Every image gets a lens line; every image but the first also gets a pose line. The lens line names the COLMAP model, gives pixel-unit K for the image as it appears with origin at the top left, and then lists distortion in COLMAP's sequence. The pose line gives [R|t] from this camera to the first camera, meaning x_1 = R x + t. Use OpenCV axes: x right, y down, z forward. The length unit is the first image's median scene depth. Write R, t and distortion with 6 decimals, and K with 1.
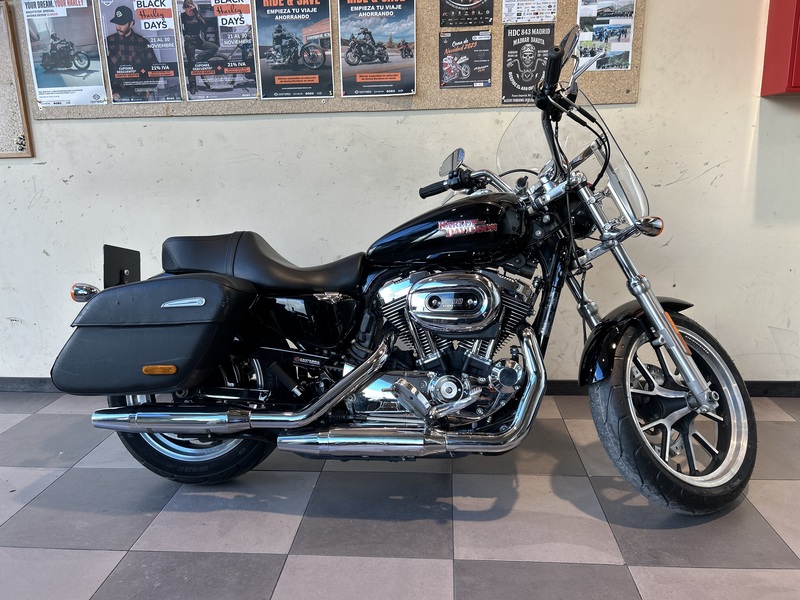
lens RADIAL K [[601.9, 0, 406.1], [0, 601.9, 301.9], [0, 0, 1]] dist [0.015077, -0.024415]
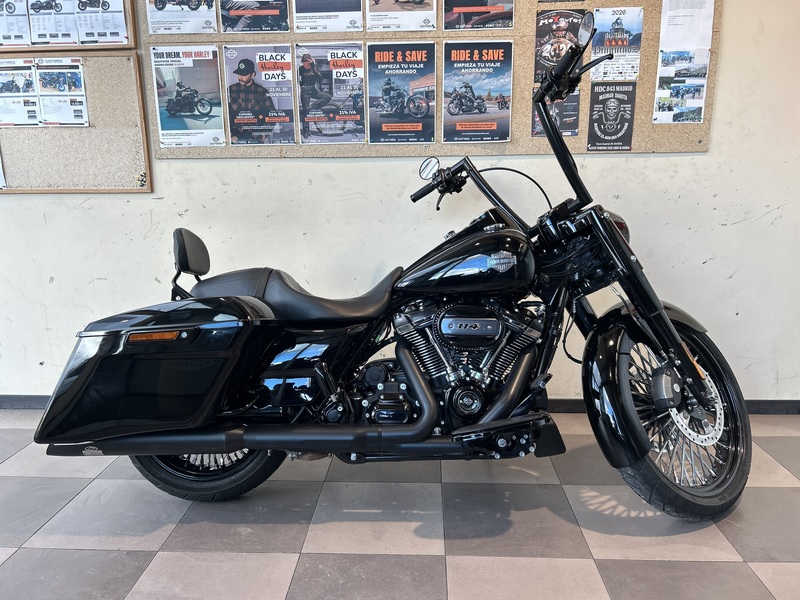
lens RADIAL K [[601.9, 0, 396.9], [0, 601.9, 299.8], [0, 0, 1]] dist [0.015077, -0.024415]
pose [[0.999604, 0.005692, 0.027546, -0.222540], [-0.004747, 0.999402, -0.034243, -0.013223], [-0.027724, 0.034098, 0.999034, -0.096296]]
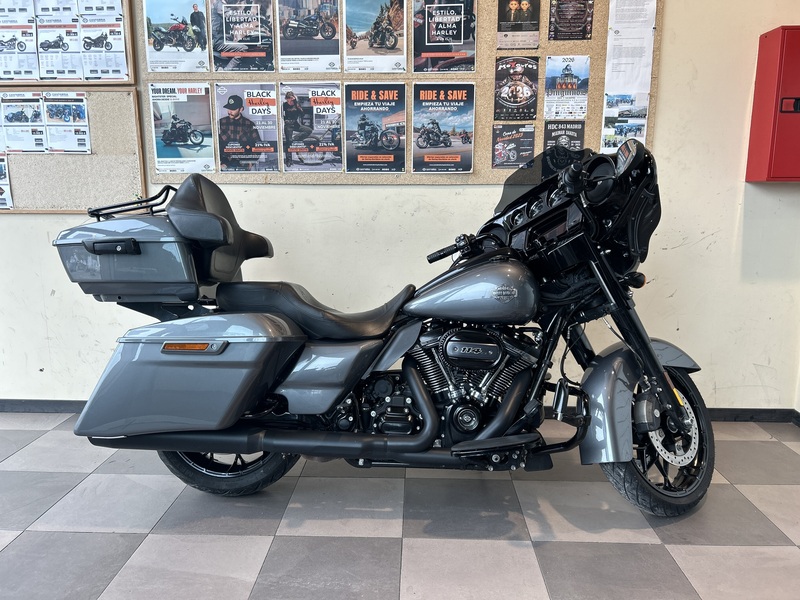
lens RADIAL K [[601.9, 0, 399.6], [0, 601.9, 301.7], [0, 0, 1]] dist [0.015077, -0.024415]
pose [[0.998964, 0.015314, 0.042847, -0.183217], [-0.012930, 0.998382, -0.055370, -0.008694], [-0.043626, 0.054759, 0.997546, -0.214139]]
